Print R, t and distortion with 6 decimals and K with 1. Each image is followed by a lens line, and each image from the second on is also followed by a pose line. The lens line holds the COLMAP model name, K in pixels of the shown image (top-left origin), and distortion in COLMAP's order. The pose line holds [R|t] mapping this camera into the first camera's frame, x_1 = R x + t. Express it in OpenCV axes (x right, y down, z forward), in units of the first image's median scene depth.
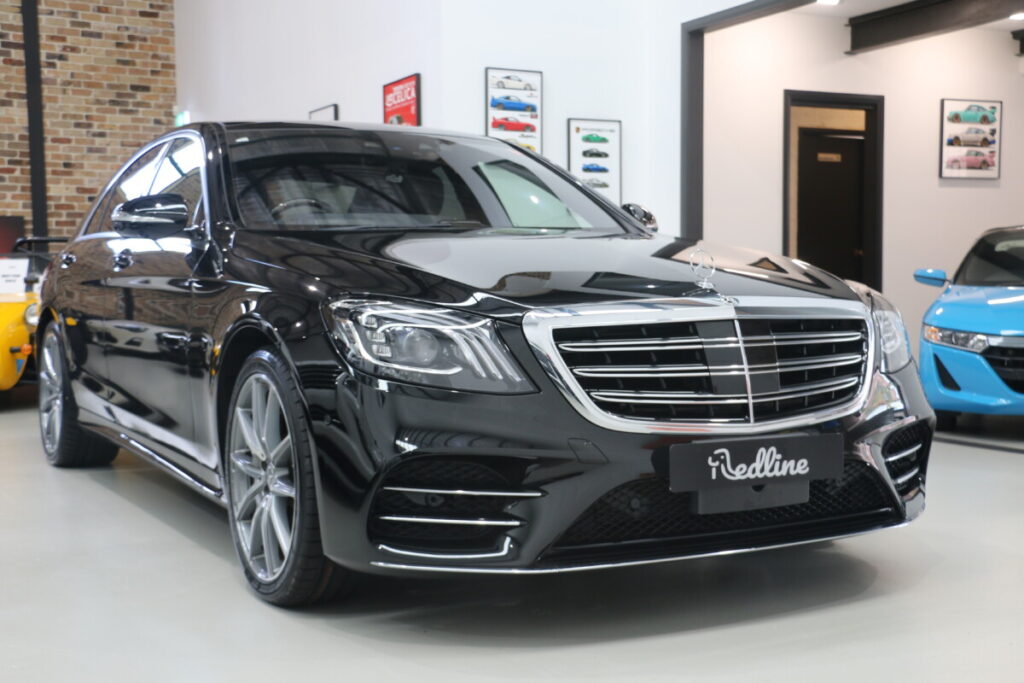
lens RADIAL K [[1372.2, 0, 468.2], [0, 1372.2, 342.4], [0, 0, 1]] dist [-0.018407, 0.961973]
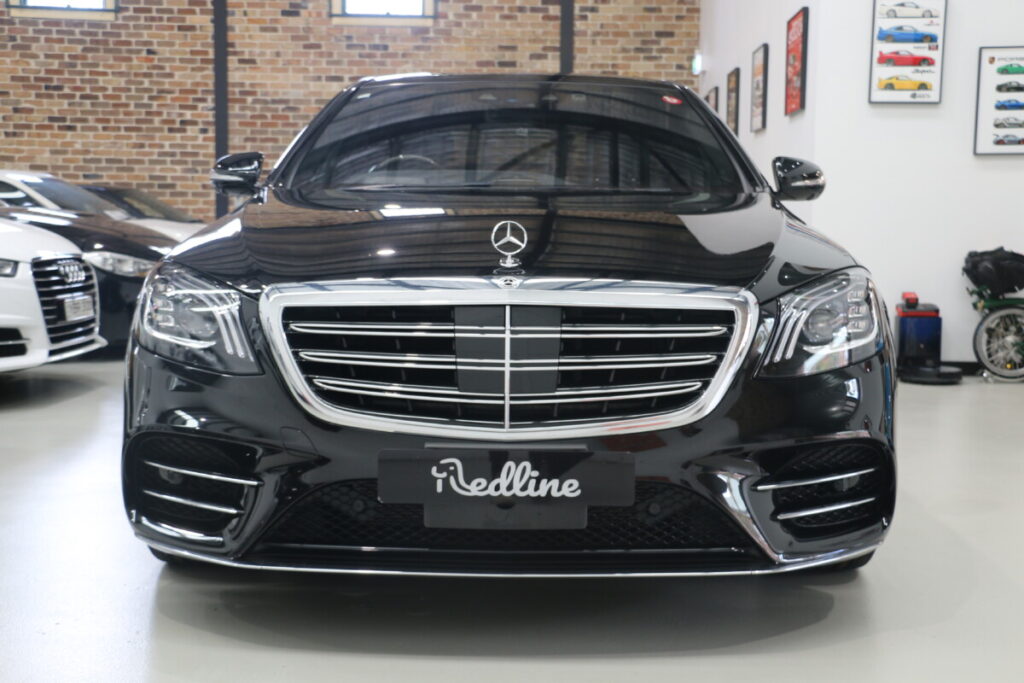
lens RADIAL K [[1345.5, 0, 512.0], [0, 1345.5, 341.5], [0, 0, 1]] dist [-0.013689, 0.521380]
pose [[0.887450, 0.060903, -0.456862, 0.134061], [-0.040061, 0.997672, 0.055179, -0.009330], [0.459159, -0.030666, 0.887825, 0.064479]]
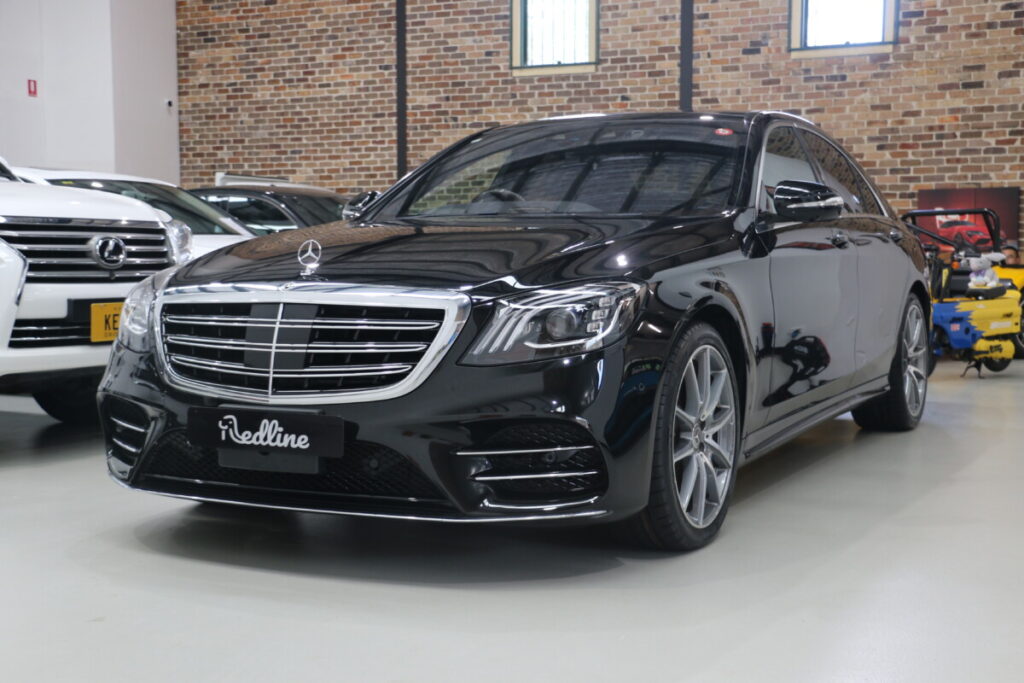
lens RADIAL K [[1393.3, 0, 512.0], [0, 1393.3, 341.5], [0, 0, 1]] dist [0.006687, 0.553828]
pose [[0.590332, 0.062388, -0.804746, 0.283824], [-0.043953, 0.998014, 0.045128, -0.010433], [0.805963, 0.008731, 0.591902, 0.113725]]
